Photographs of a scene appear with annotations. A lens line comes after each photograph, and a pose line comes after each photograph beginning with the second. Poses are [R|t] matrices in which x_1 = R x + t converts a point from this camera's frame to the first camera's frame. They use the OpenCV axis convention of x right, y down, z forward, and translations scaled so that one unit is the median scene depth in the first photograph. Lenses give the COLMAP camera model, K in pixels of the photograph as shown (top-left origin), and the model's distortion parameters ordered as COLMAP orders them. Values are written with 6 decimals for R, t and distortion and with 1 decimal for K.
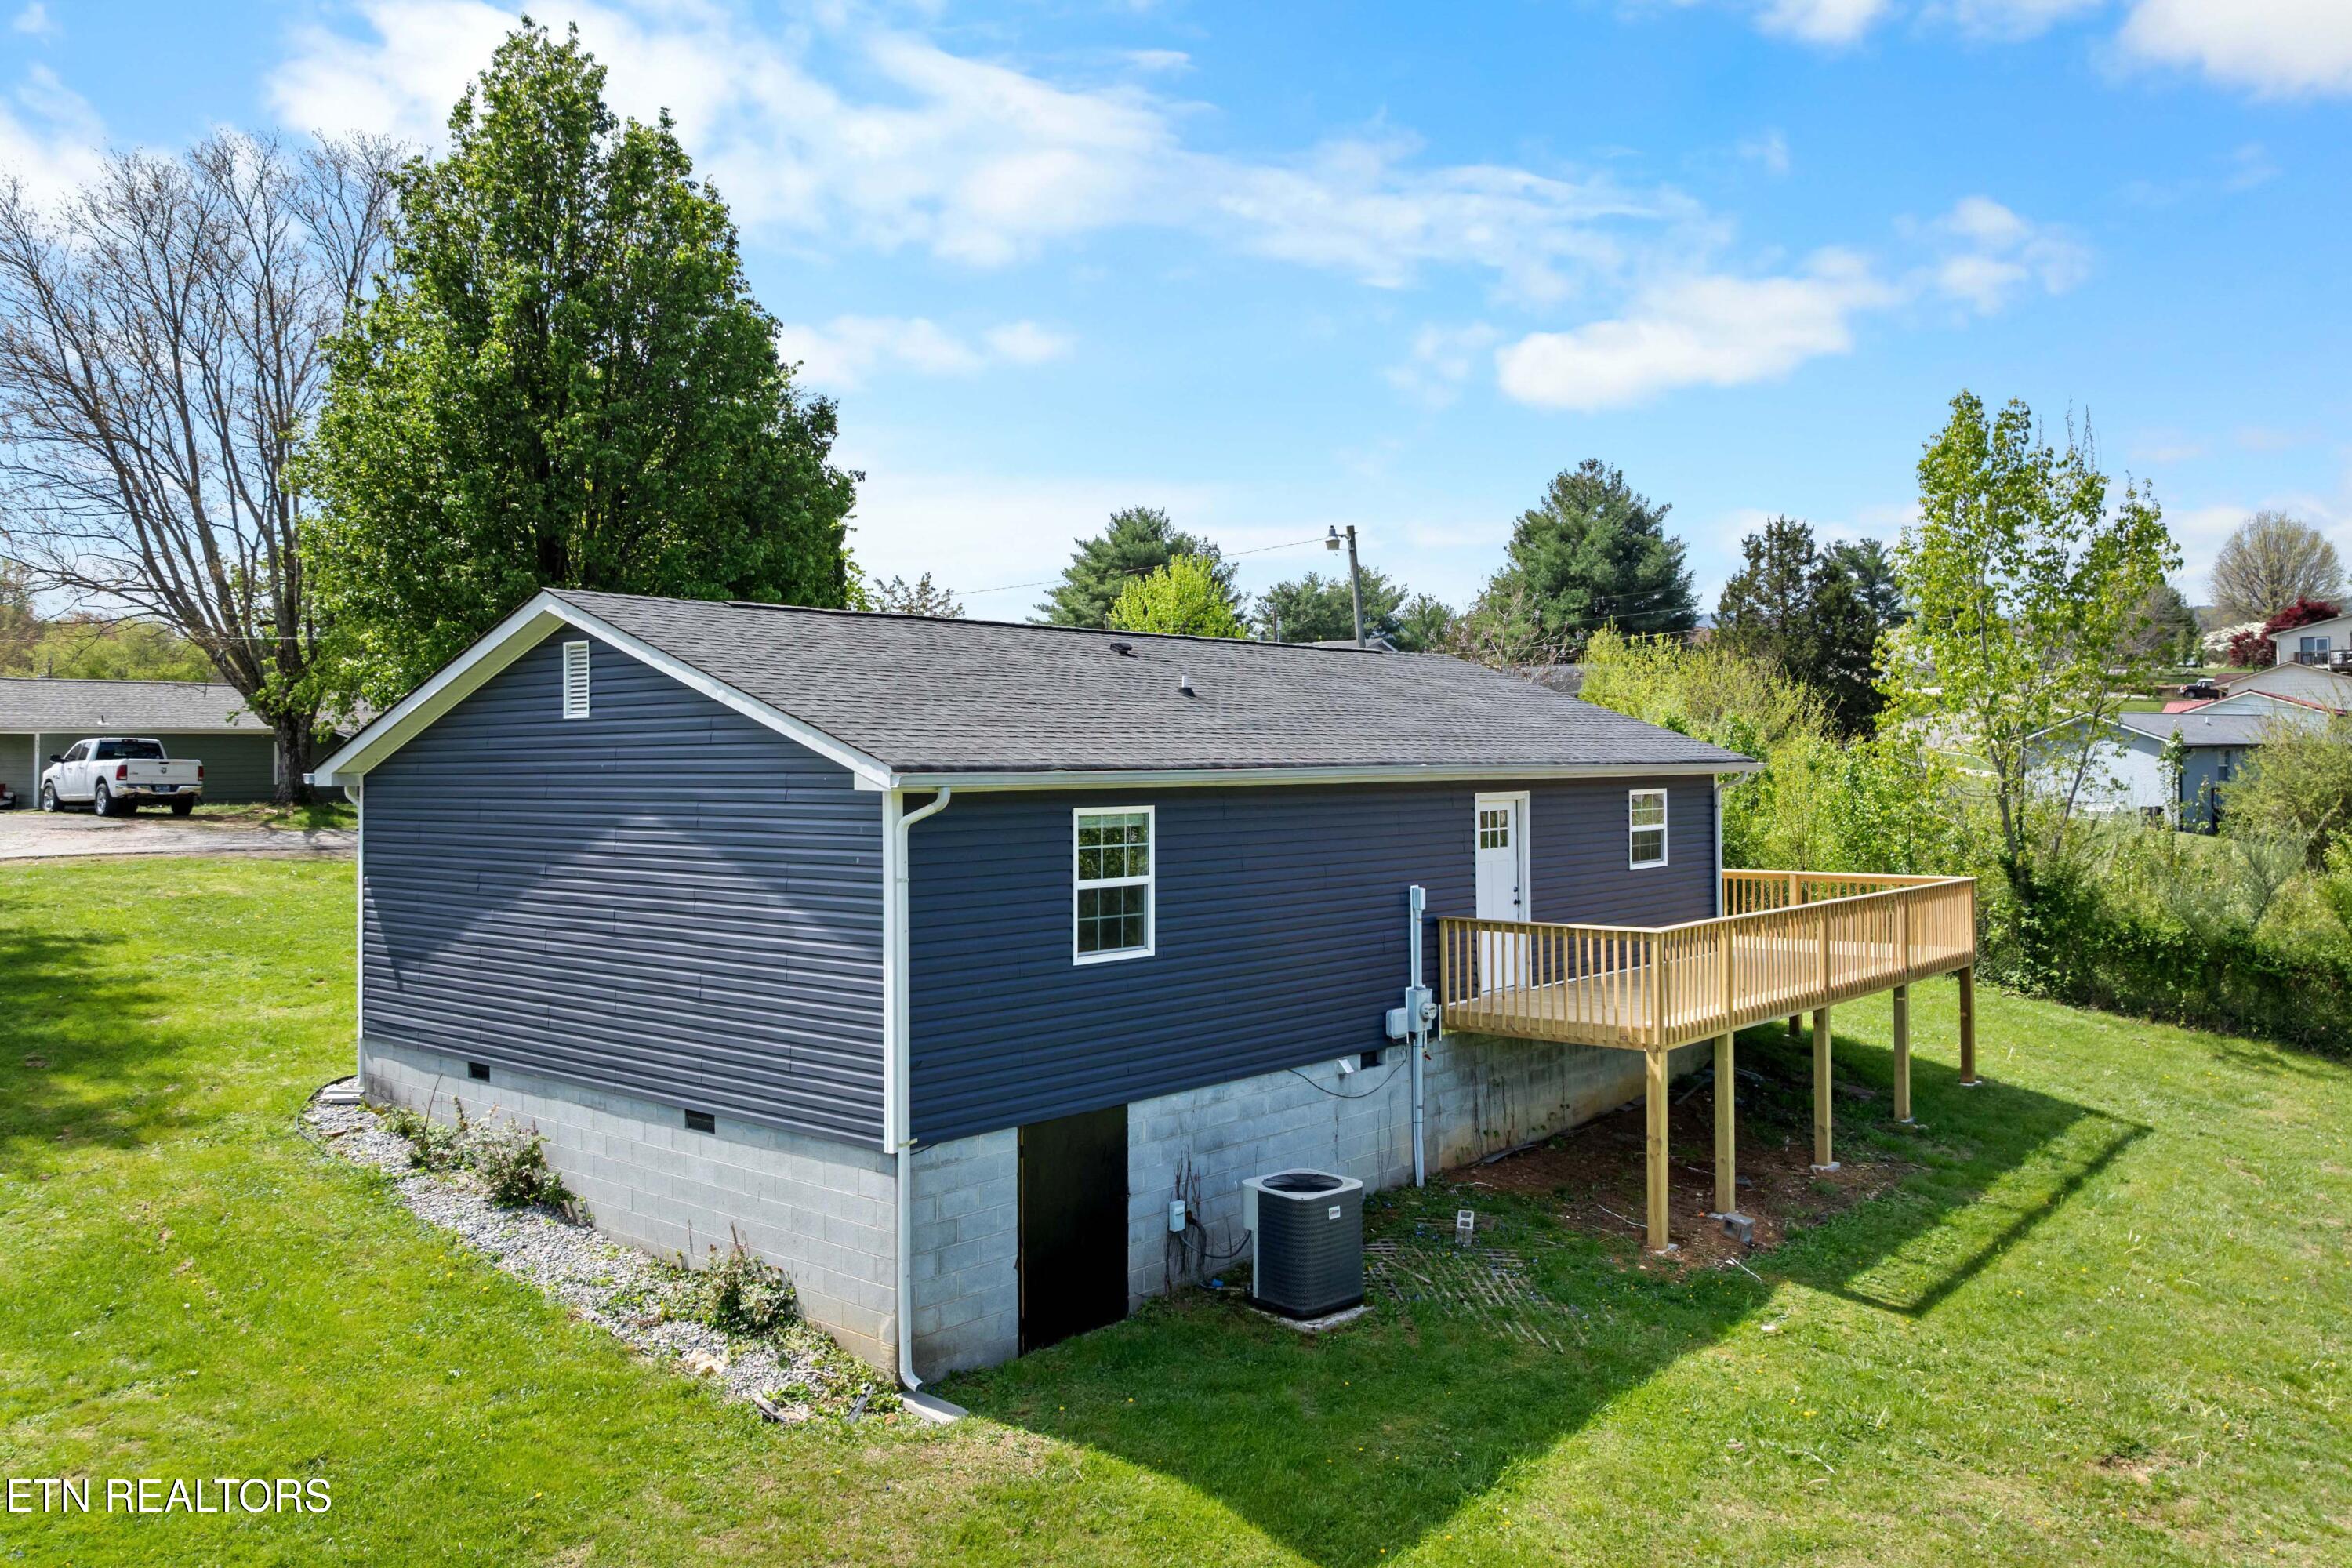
lens RADIAL K [[1808.9, 0, 1176.0], [0, 1808.9, 784.0], [0, 0, 1]] dist [0.009447, 0.001992]
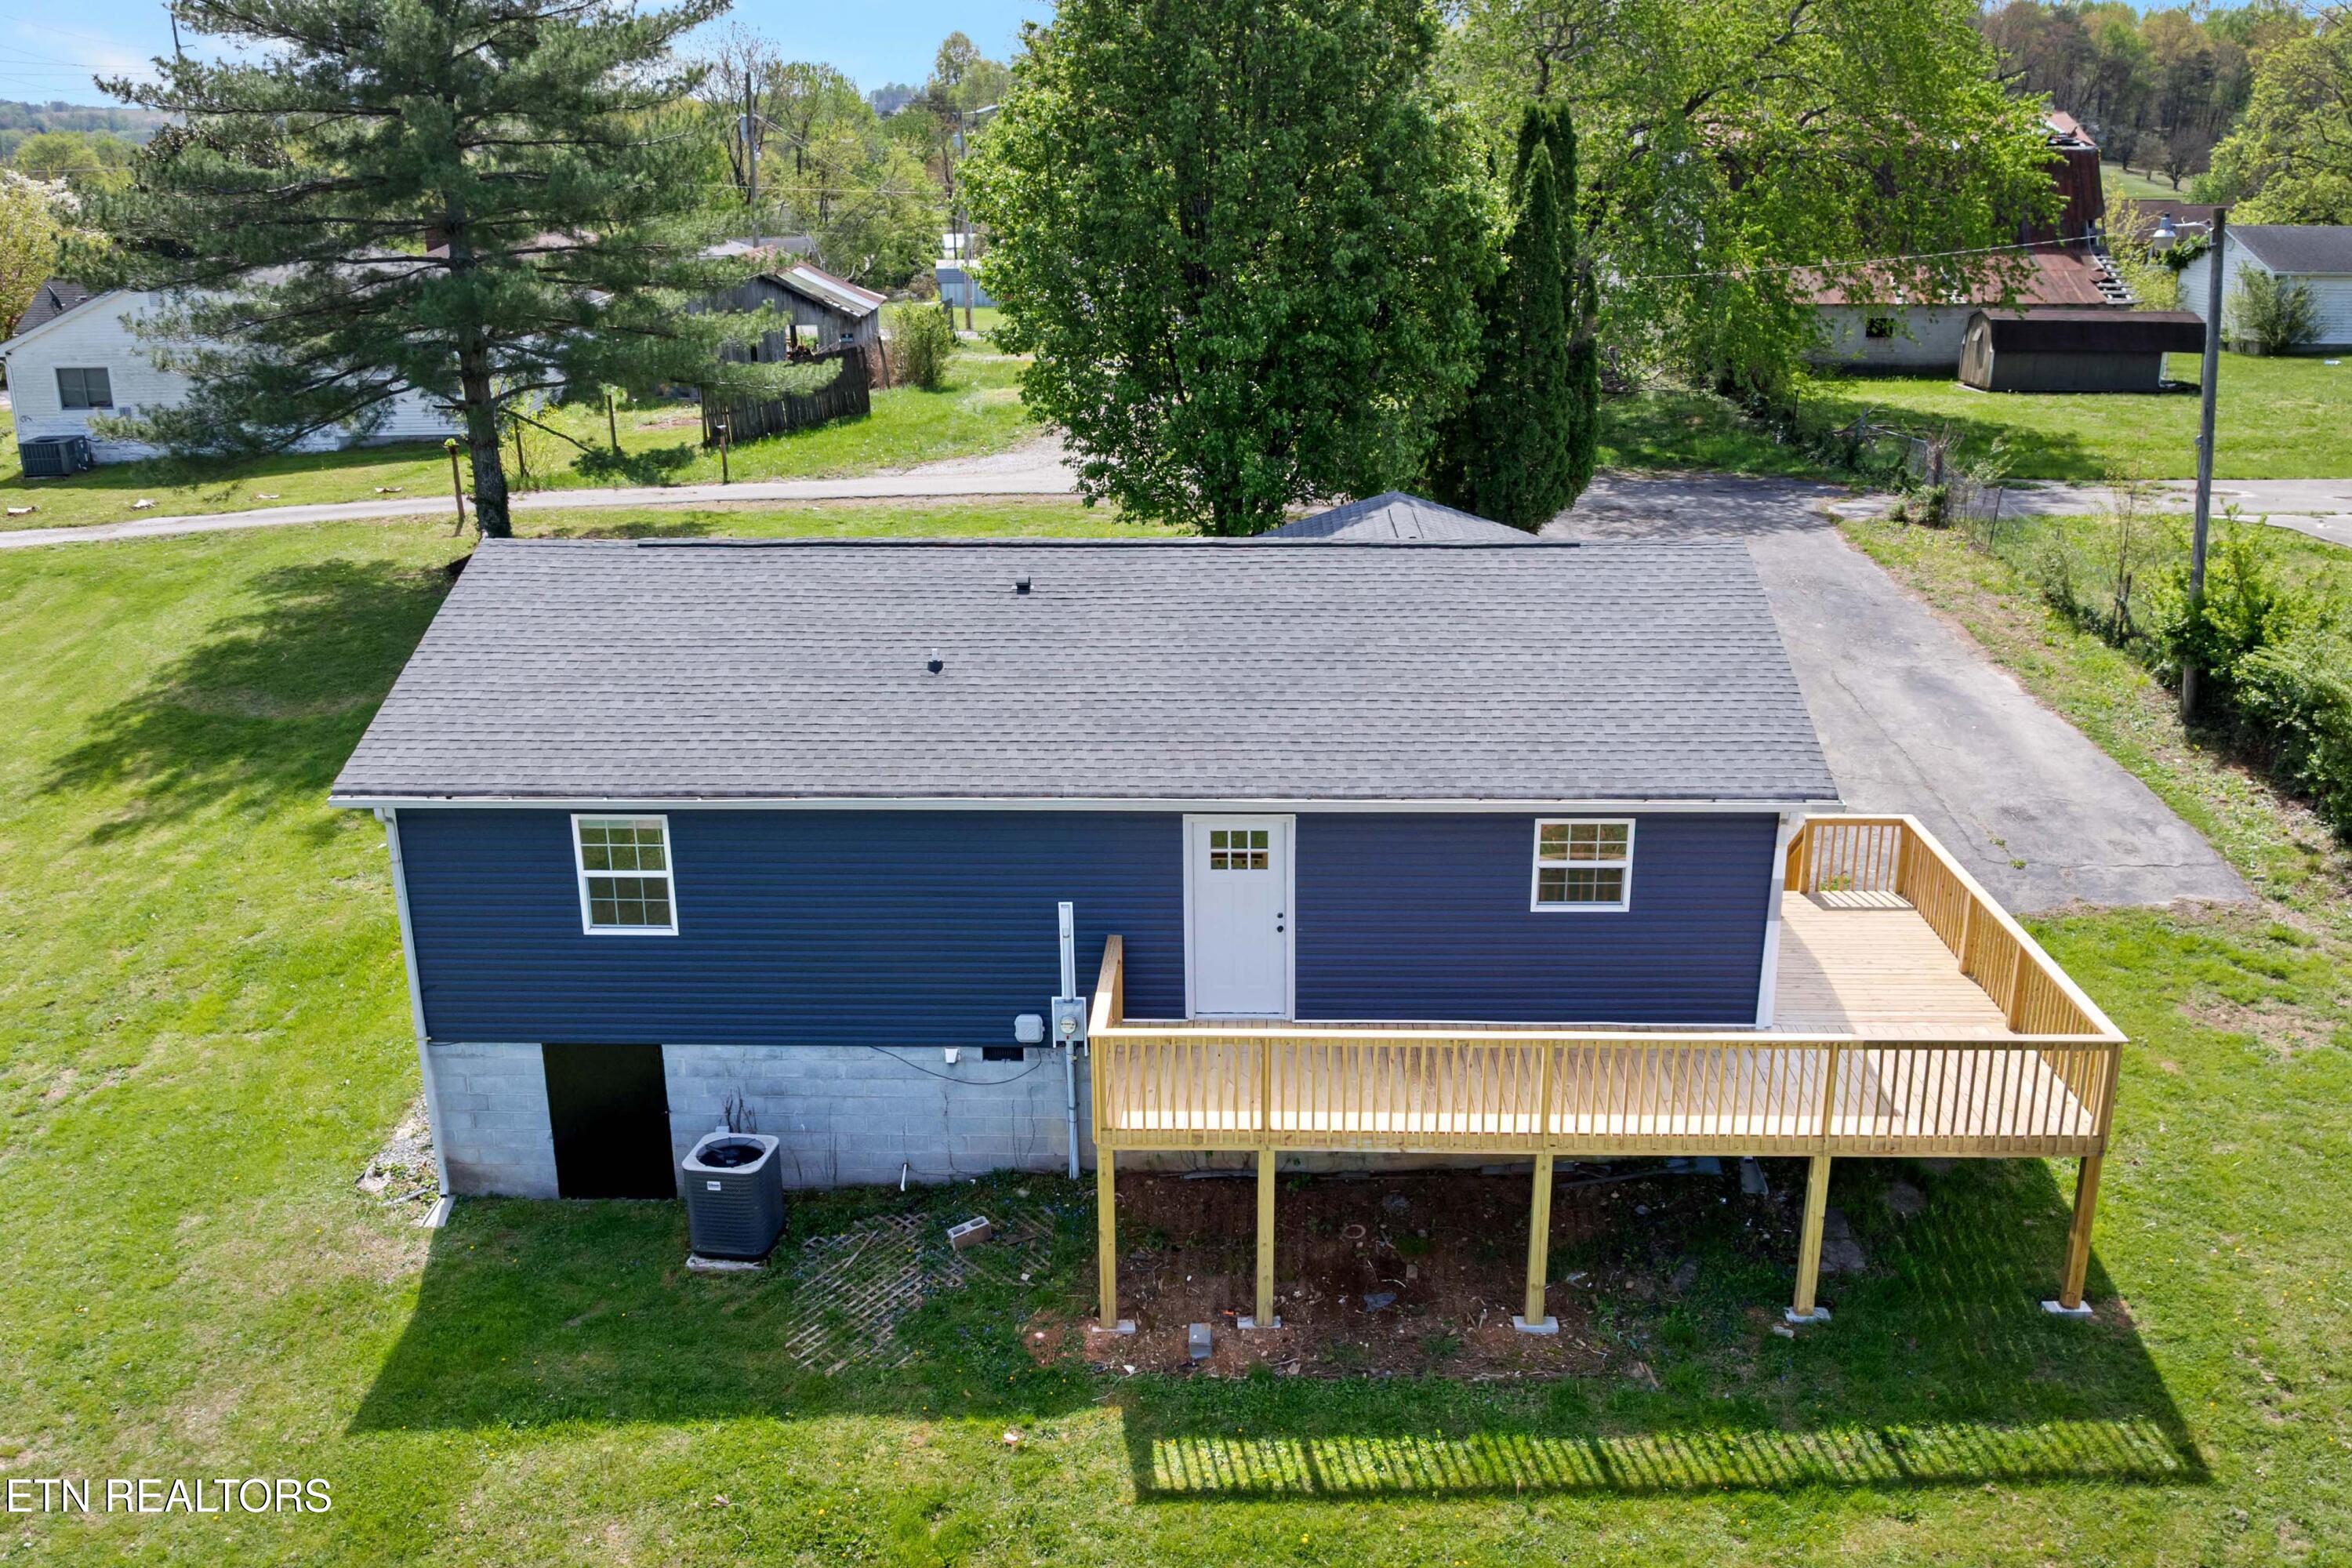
lens RADIAL K [[2104.9, 0, 1176.0], [0, 2104.9, 784.0], [0, 0, 1]] dist [-0.026483, 0.003876]
pose [[0.614543, 0.214798, -0.759078, 1.223857], [0.001800, 0.961833, 0.273630, -0.381770], [0.788881, -0.169524, 0.590701, 0.448629]]
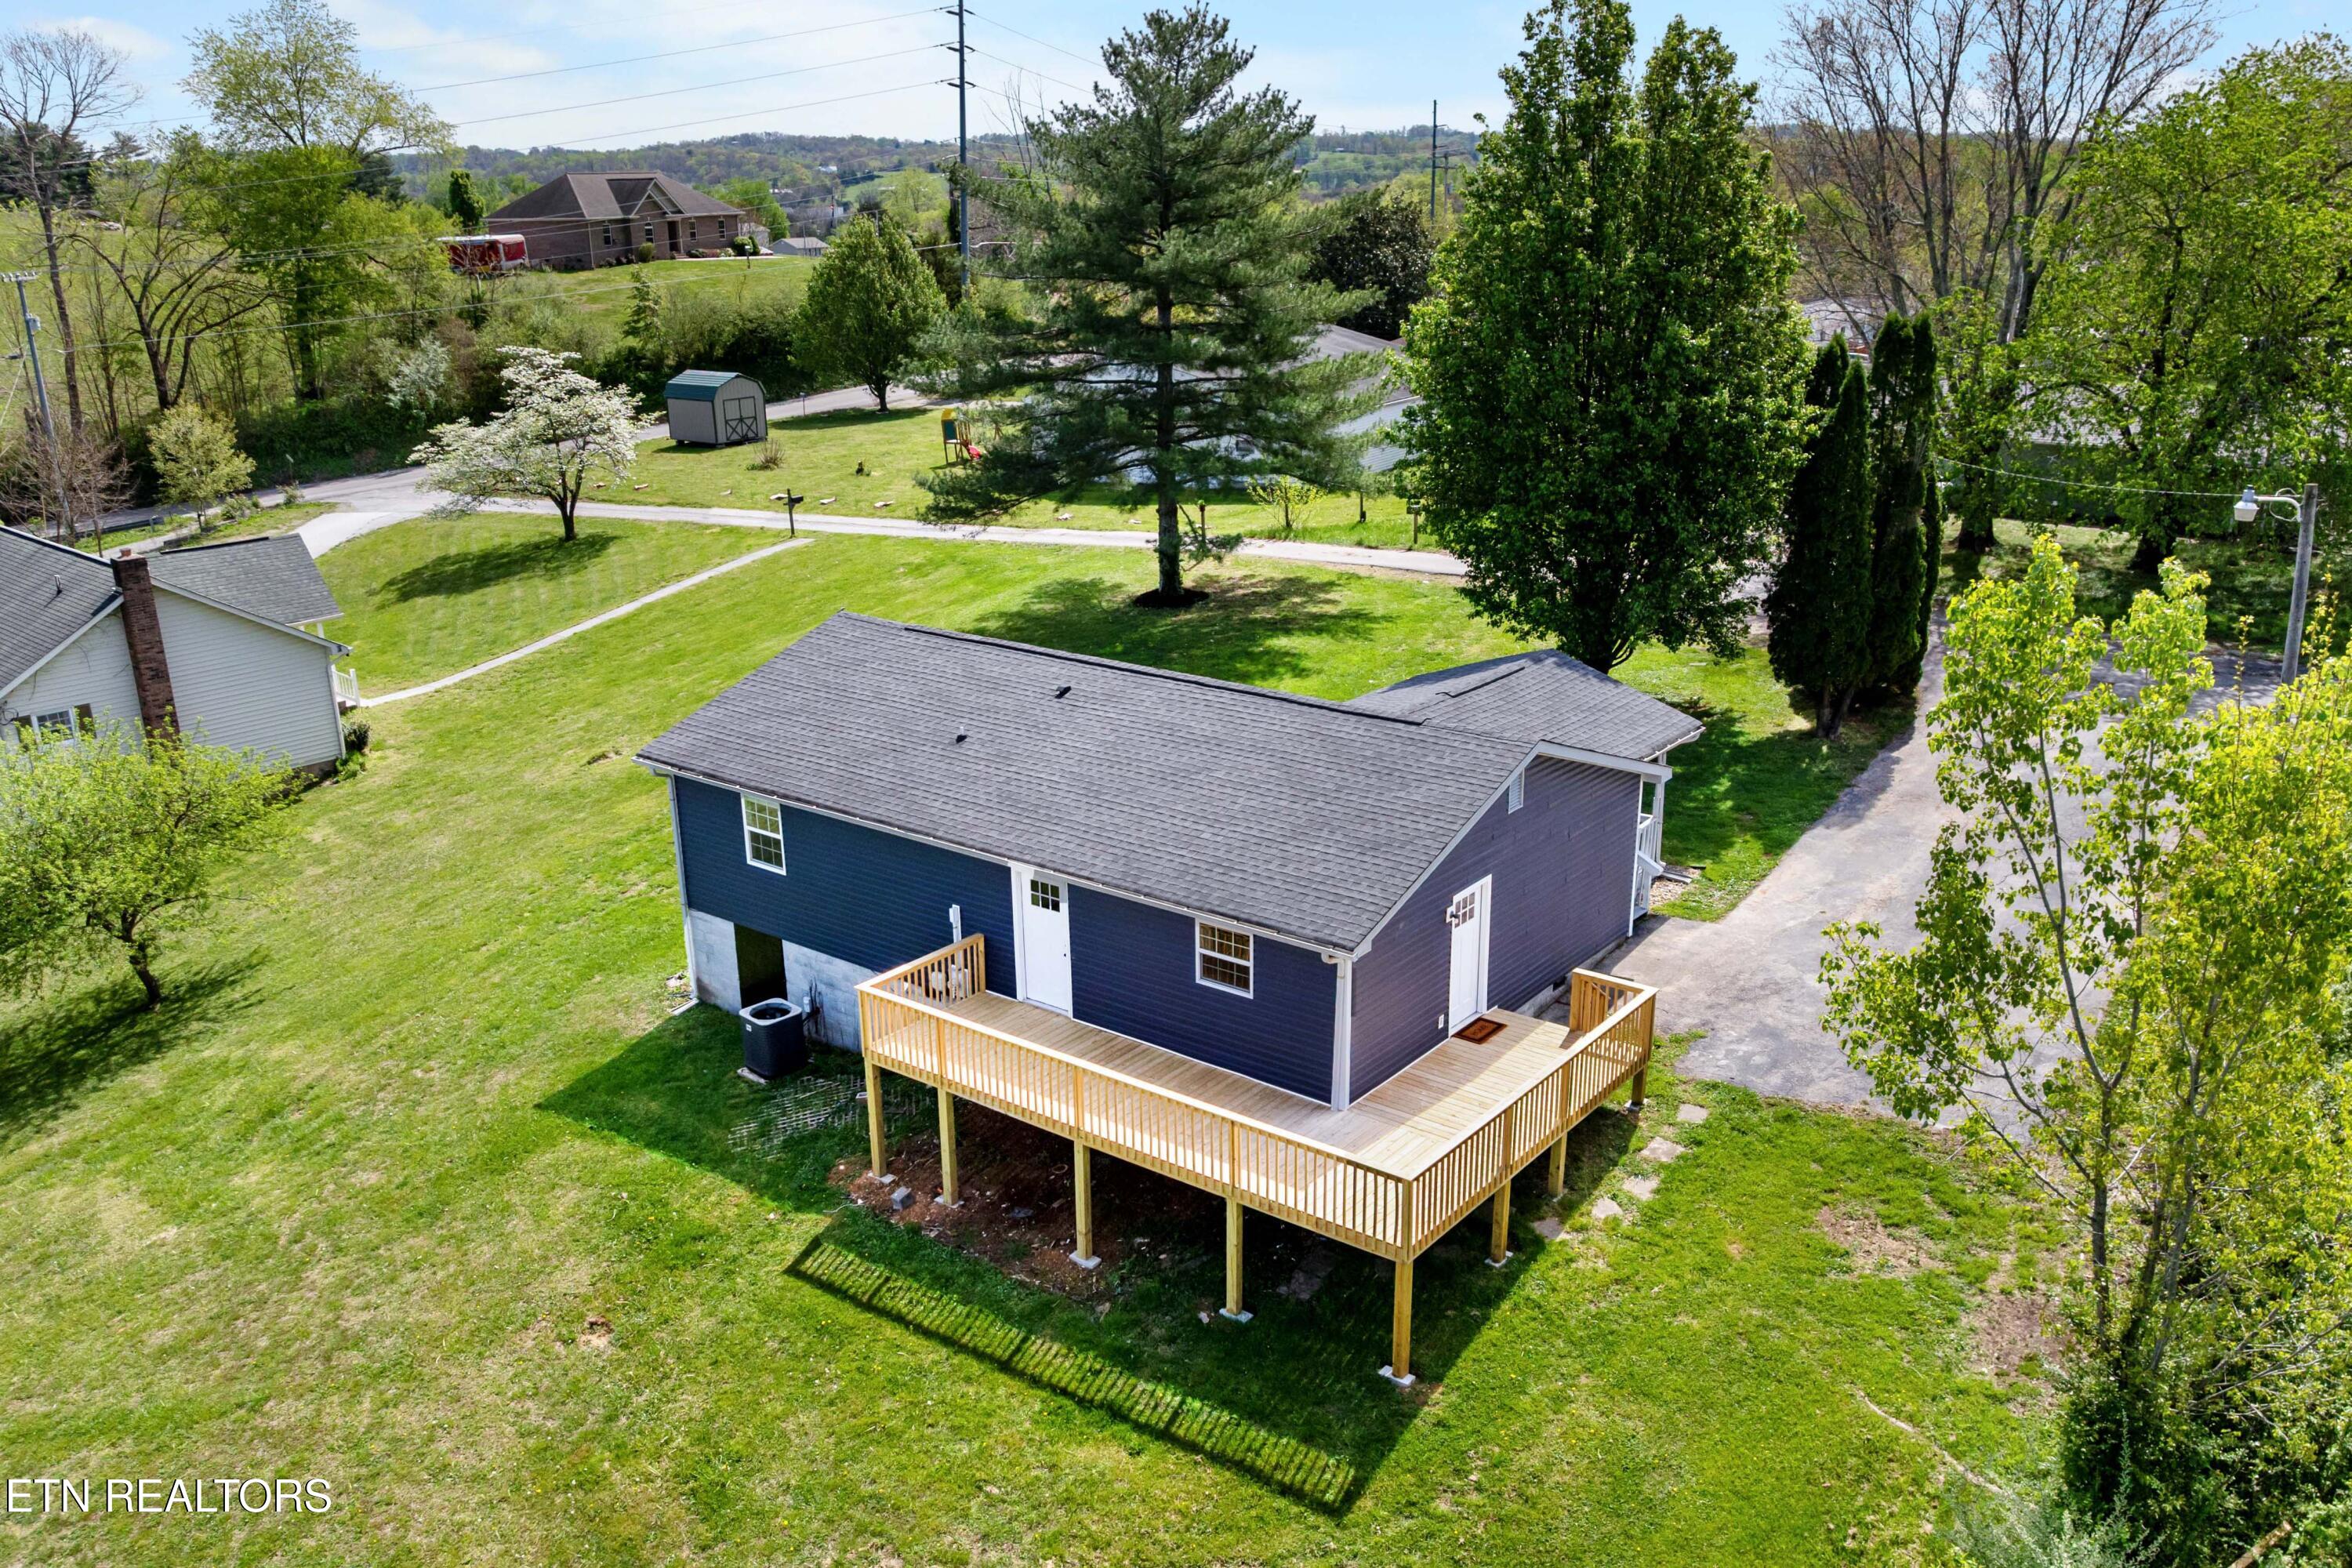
lens RADIAL K [[1808.9, 0, 1176.0], [0, 1808.9, 784.0], [0, 0, 1]] dist [0.009447, 0.001992]
pose [[0.052822, 0.297126, -0.953376, 1.853352], [-0.004553, 0.954771, 0.297308, -0.586807], [0.998594, -0.011363, 0.051785, 1.314594]]
